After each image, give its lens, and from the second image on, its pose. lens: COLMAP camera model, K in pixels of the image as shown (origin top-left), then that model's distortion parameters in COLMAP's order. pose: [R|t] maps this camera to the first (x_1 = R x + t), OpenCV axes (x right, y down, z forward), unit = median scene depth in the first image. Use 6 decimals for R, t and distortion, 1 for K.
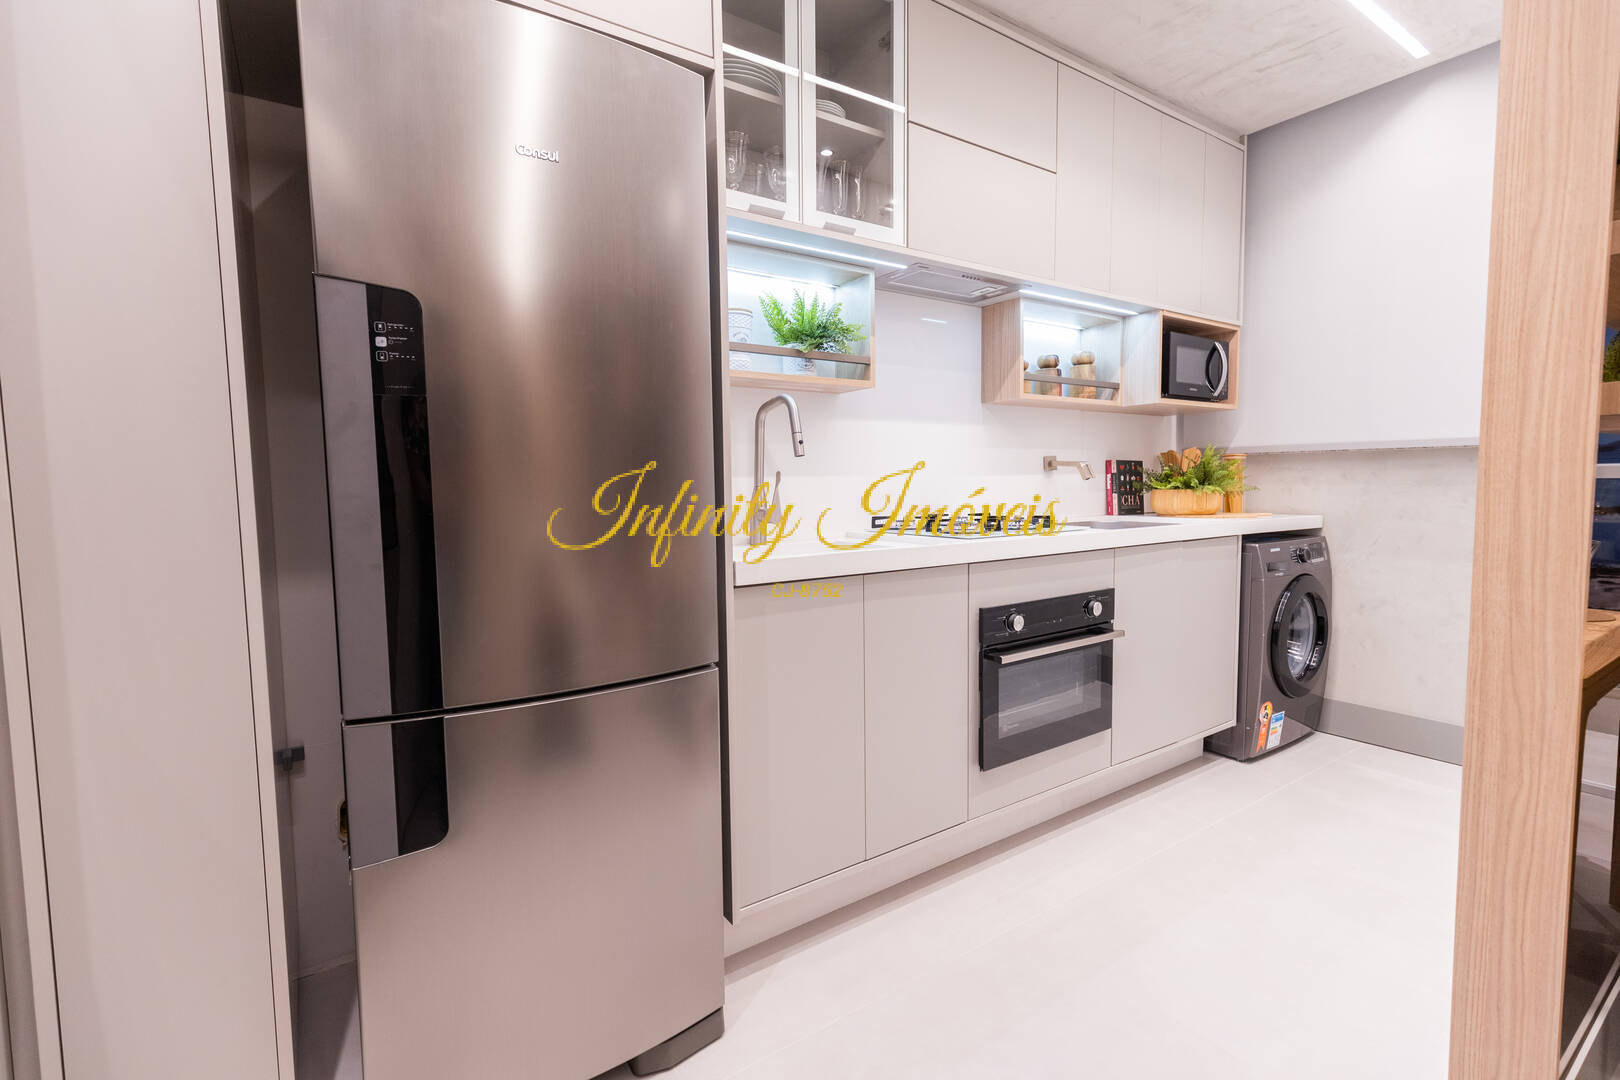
lens RADIAL K [[723.1, 0, 806.6], [0, 723.1, 533.1], [0, 0, 1]] dist [0.001231, -0.000446]
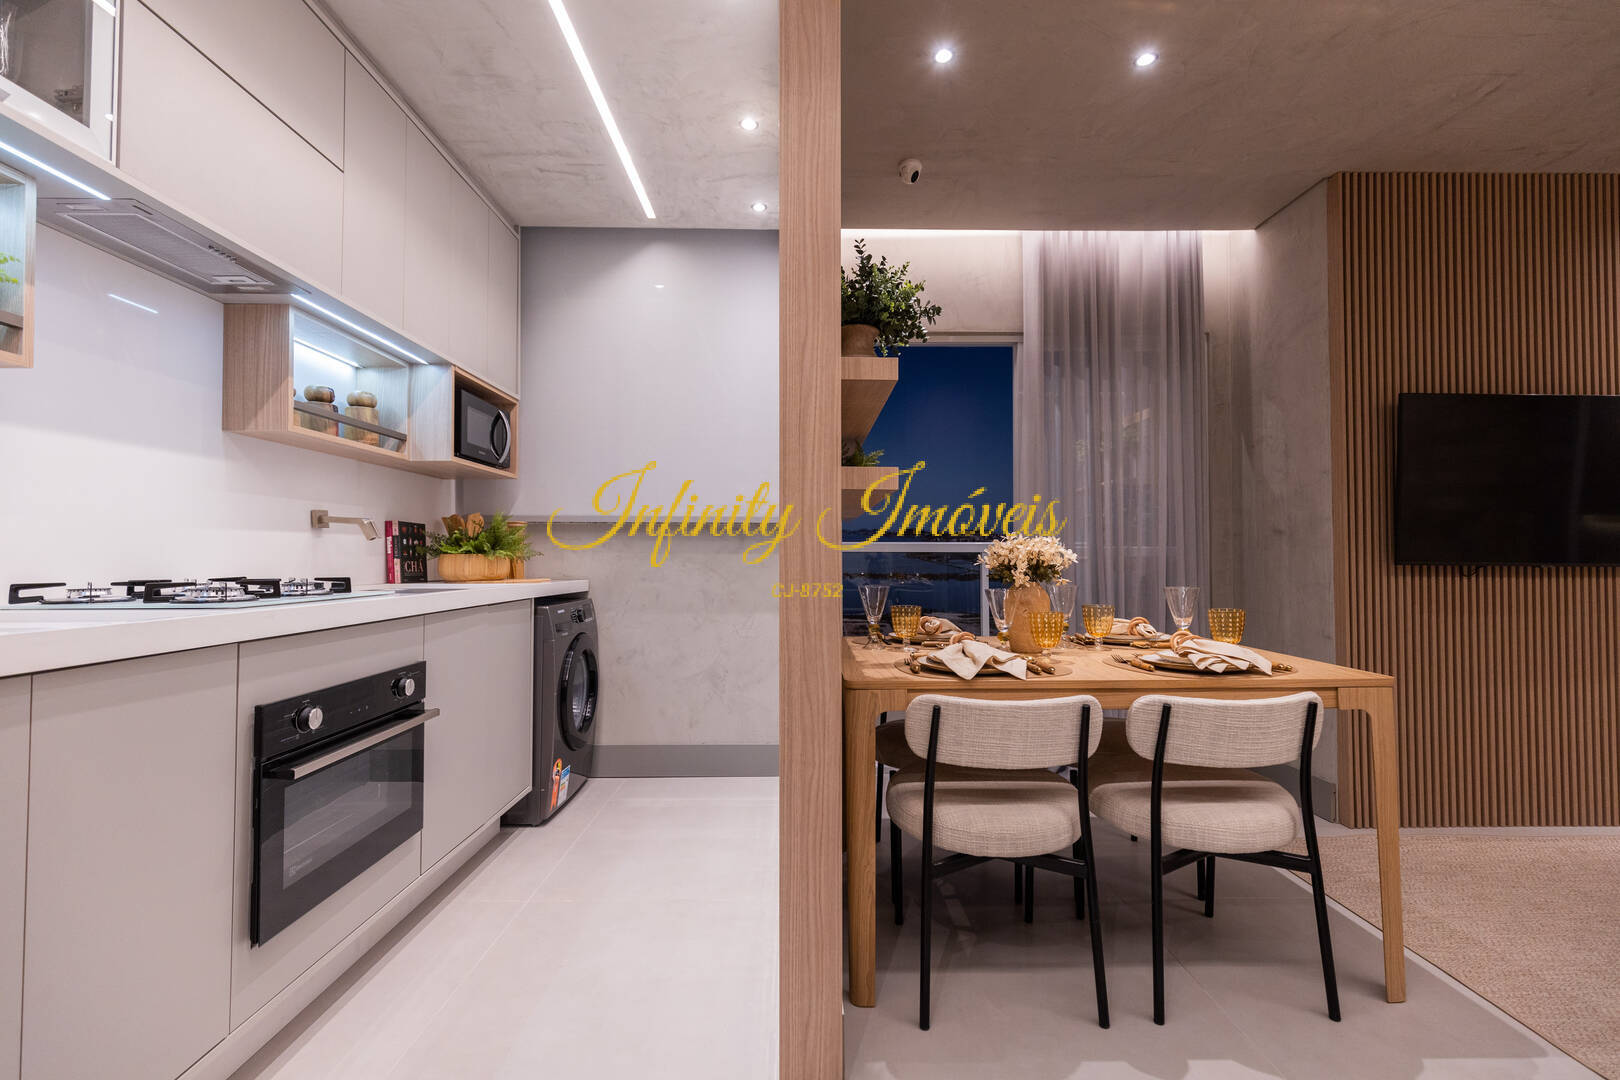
lens RADIAL K [[723.1, 0, 816.3], [0, 723.1, 539.6], [0, 0, 1]] dist [0.001231, -0.000446]
pose [[0.546942, 0.032366, 0.836545, -0.040318], [0.053678, 0.995840, -0.073624, 0.017602], [-0.835448, 0.085172, 0.542929, 0.111597]]
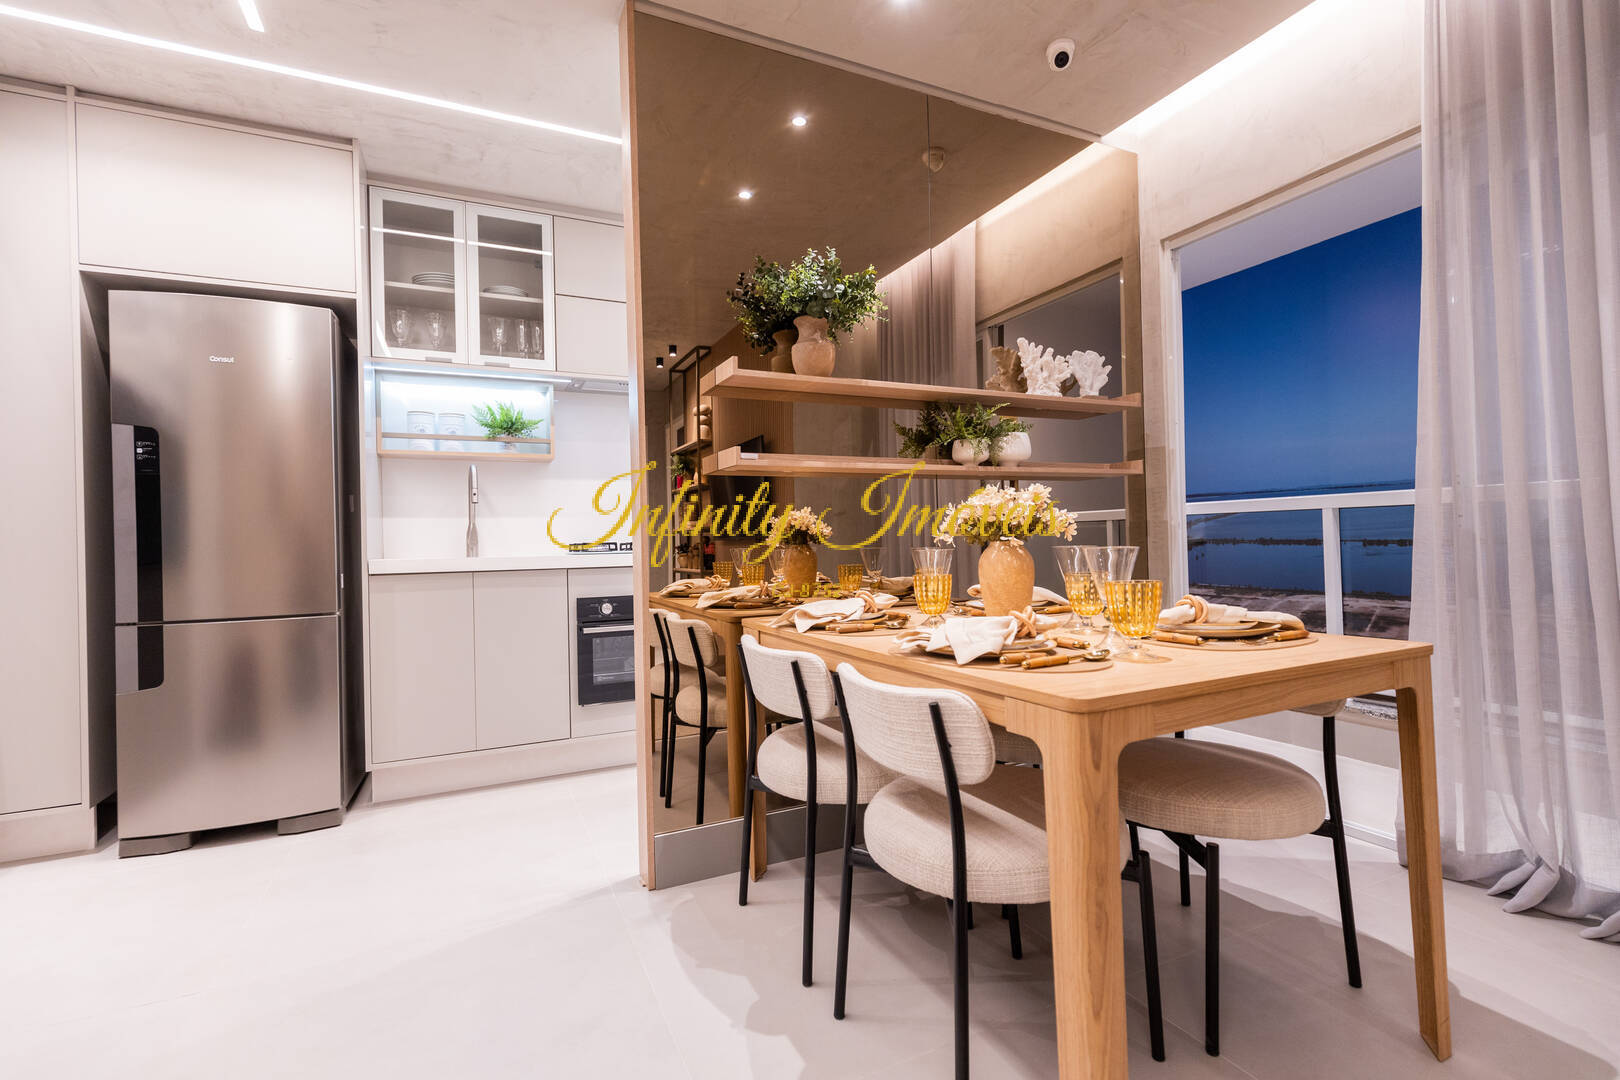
lens RADIAL K [[723.1, 0, 810.5], [0, 723.1, 536.2], [0, 0, 1]] dist [0.001231, -0.000446]
pose [[0.989145, -0.010315, -0.146581, 0.709956], [-0.001218, 0.996923, -0.078372, 0.067754], [0.146938, 0.077700, 0.986089, -0.347106]]
